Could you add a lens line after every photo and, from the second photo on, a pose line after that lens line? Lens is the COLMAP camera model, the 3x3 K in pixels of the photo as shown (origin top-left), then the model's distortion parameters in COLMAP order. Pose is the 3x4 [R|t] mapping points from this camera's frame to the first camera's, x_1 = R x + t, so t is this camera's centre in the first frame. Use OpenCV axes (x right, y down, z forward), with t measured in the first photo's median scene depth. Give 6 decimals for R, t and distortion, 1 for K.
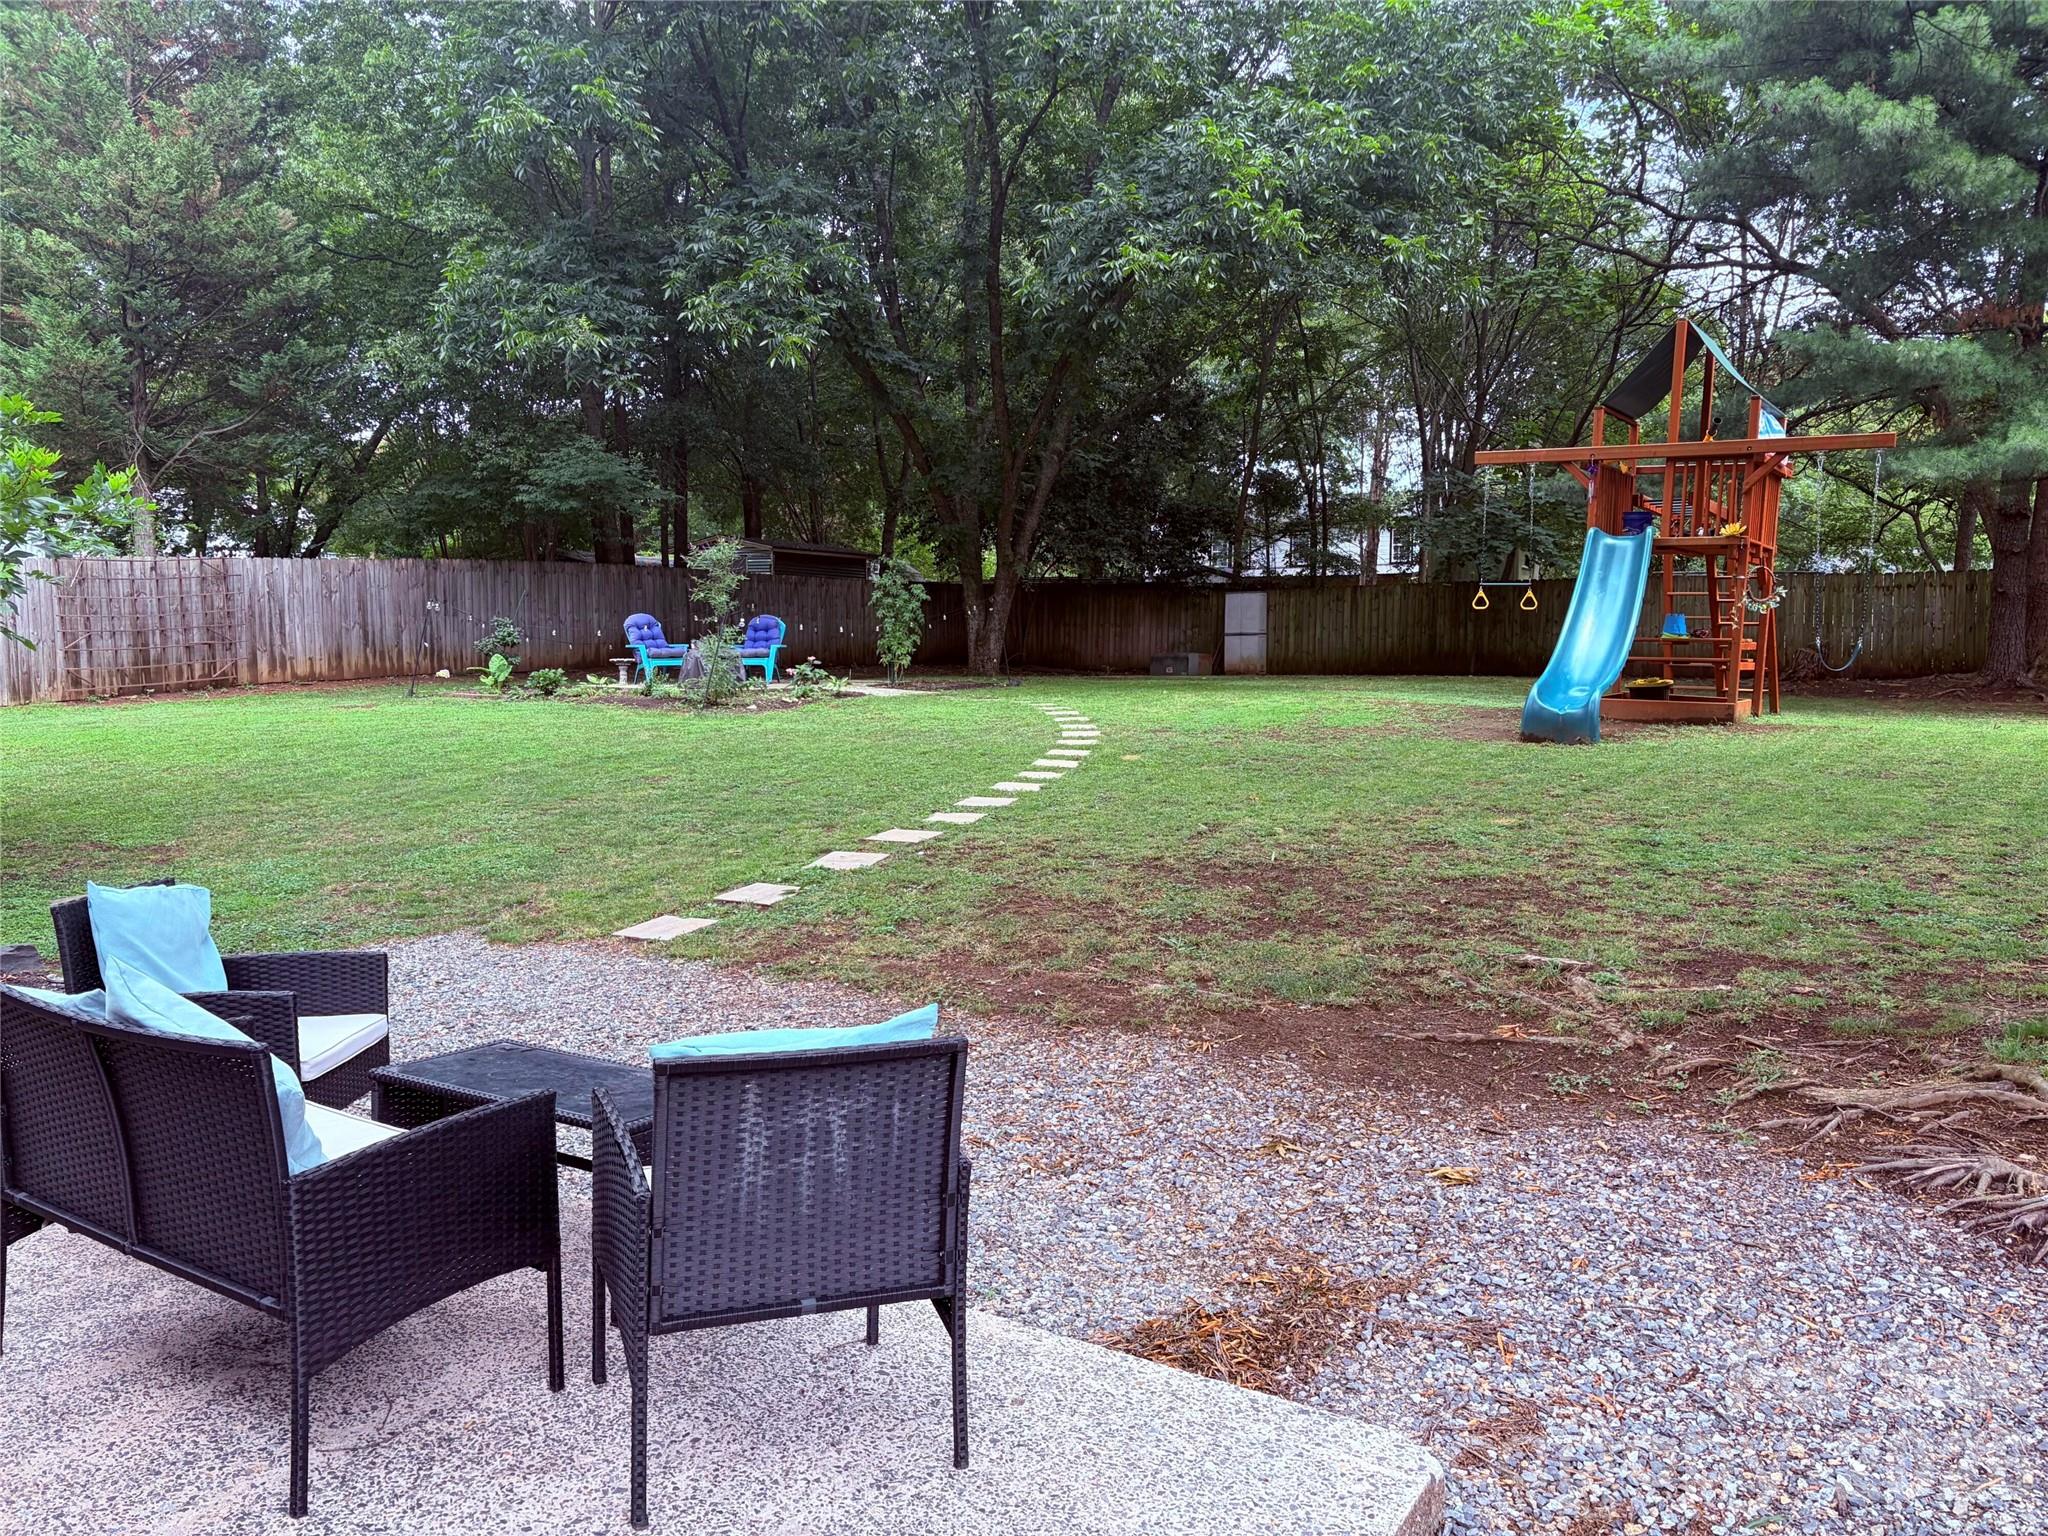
lens RADIAL K [[1560.3, 0, 1021.9], [0, 1560.3, 765.7], [0, 0, 1]] dist [0.031736, -0.022418]
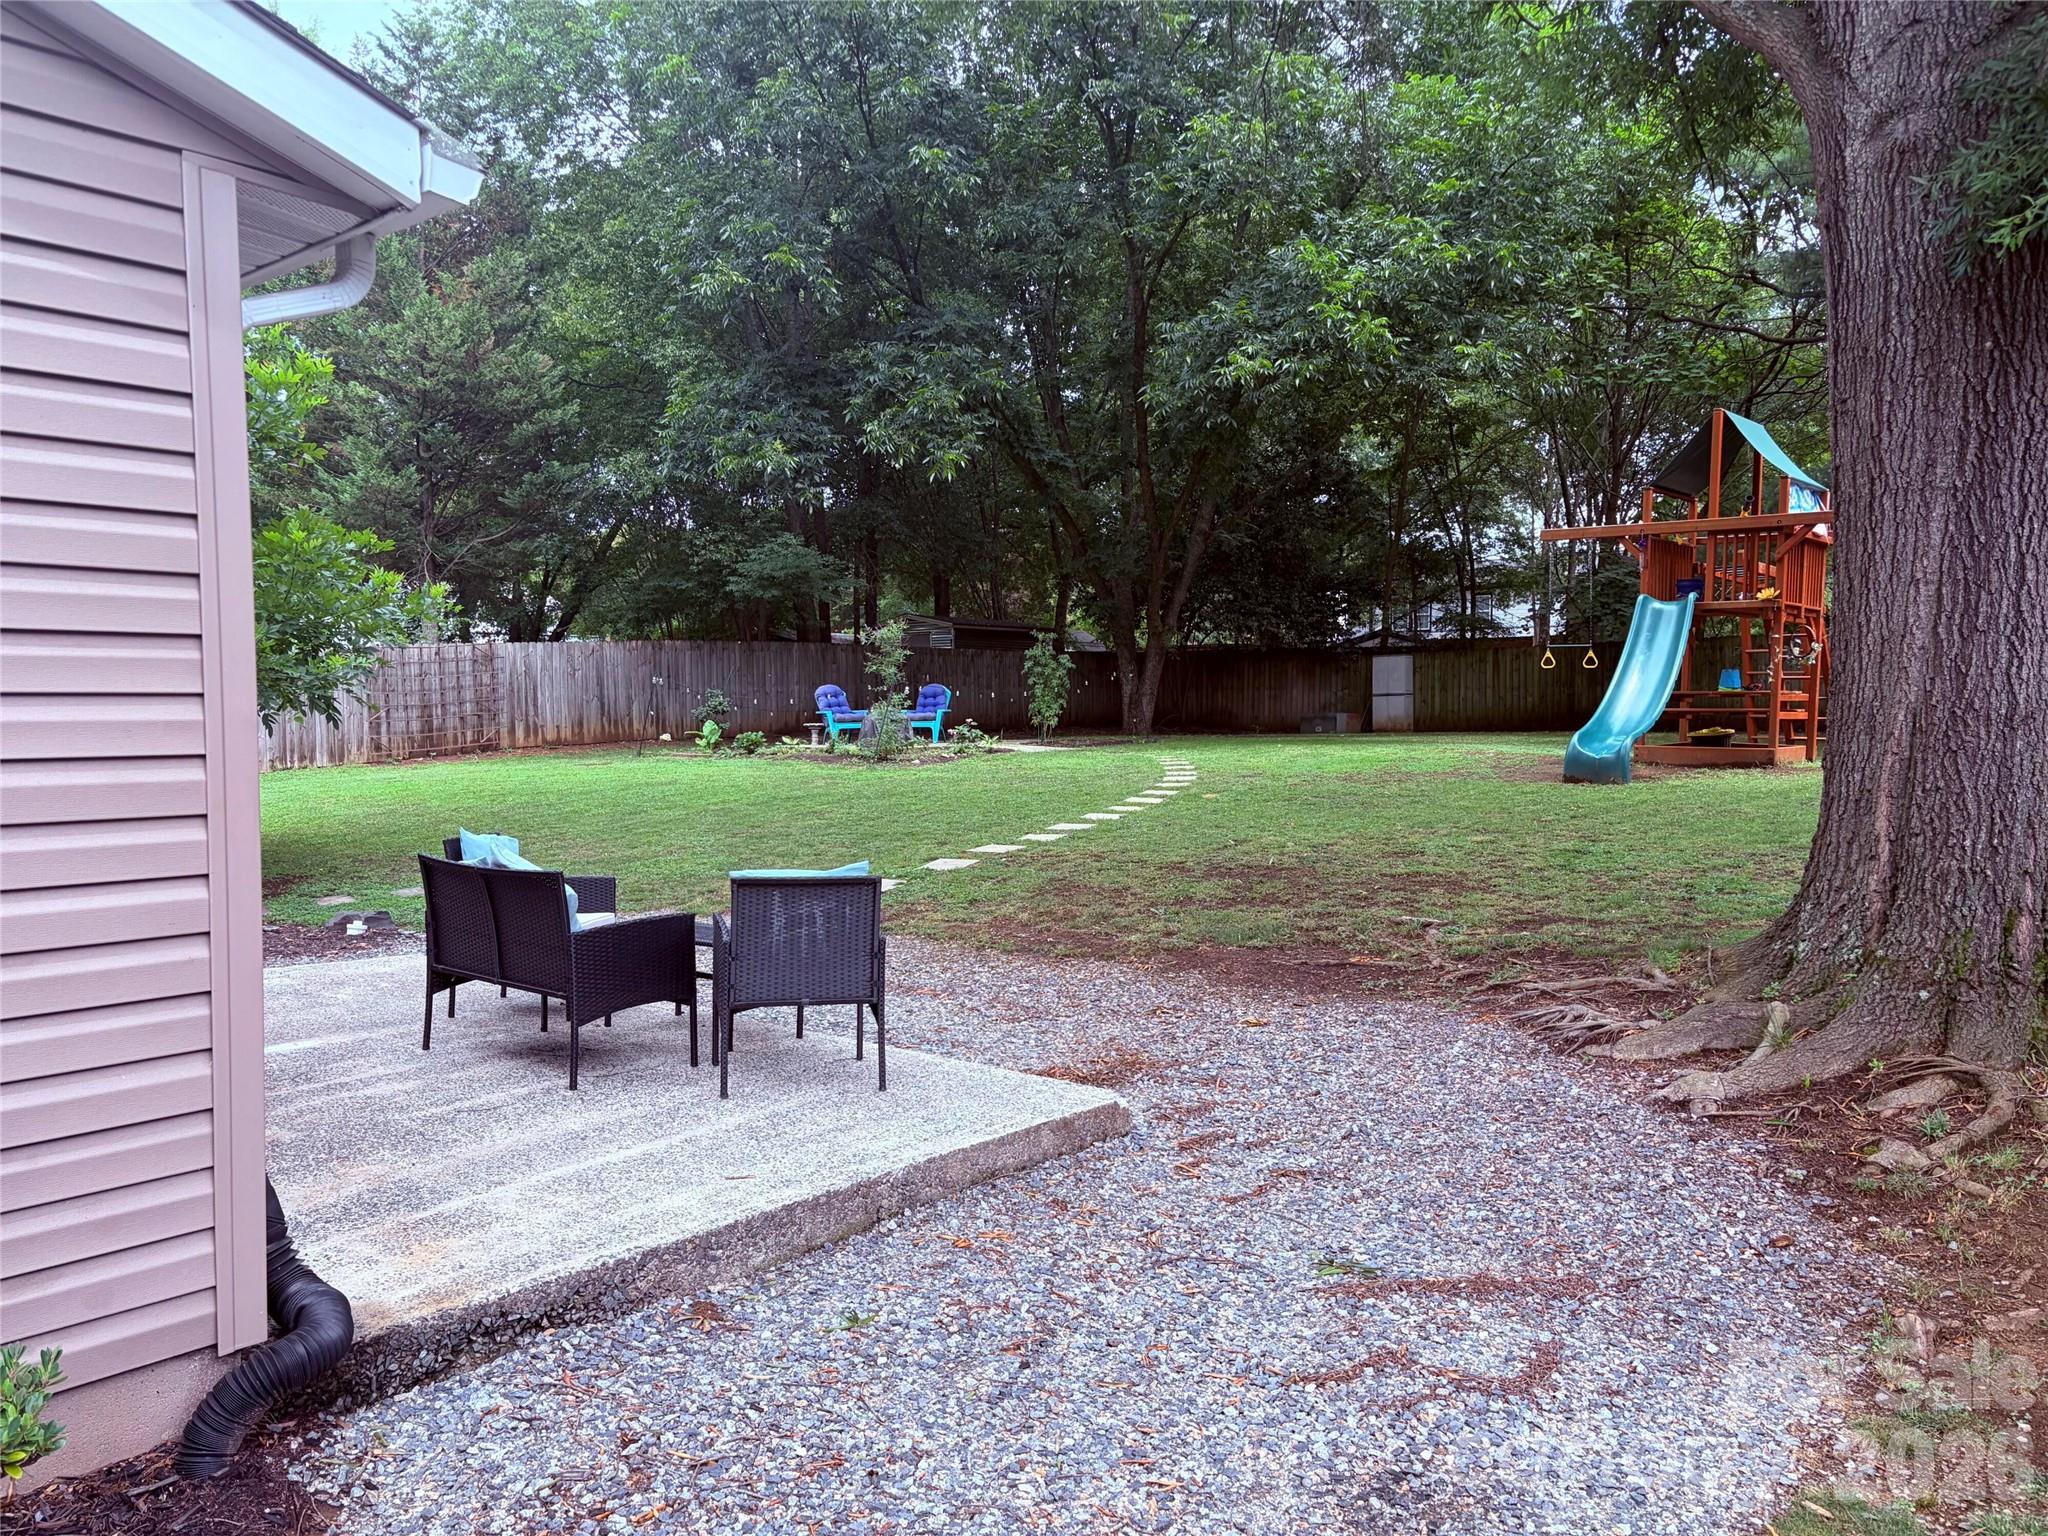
lens RADIAL K [[1560.3, 0, 1011.5], [0, 1560.3, 764.1], [0, 0, 1]] dist [0.031736, -0.022418]
pose [[0.990322, -0.008315, -0.138539, 0.053706], [0.002150, 0.999003, -0.044586, 0.014799], [0.138771, 0.043856, 0.989353, -0.131400]]
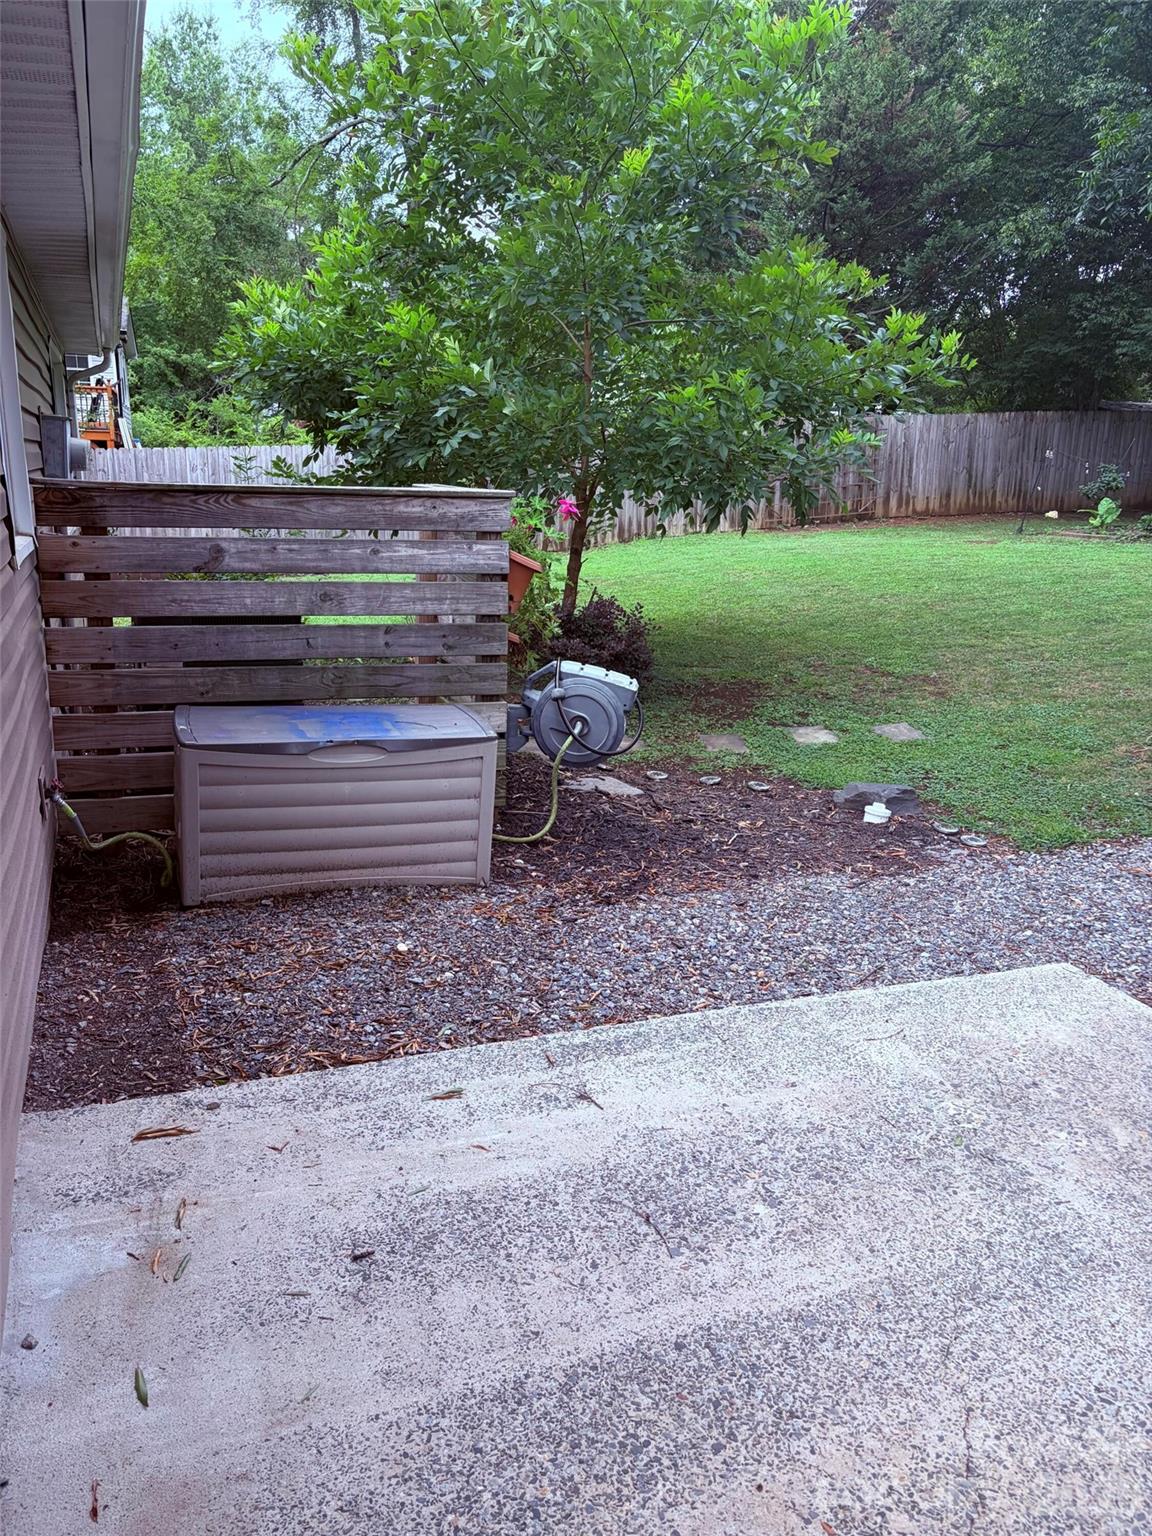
lens RADIAL K [[1170.2, 0, 574.6], [0, 1170.2, 775.0], [0, 0, 1]] dist [0.031736, -0.022418]
pose [[0.803173, 0.155546, -0.575081, -0.120703], [-0.056219, 0.980795, 0.186765, -0.012171], [0.593087, -0.117674, 0.796493, 0.072523]]
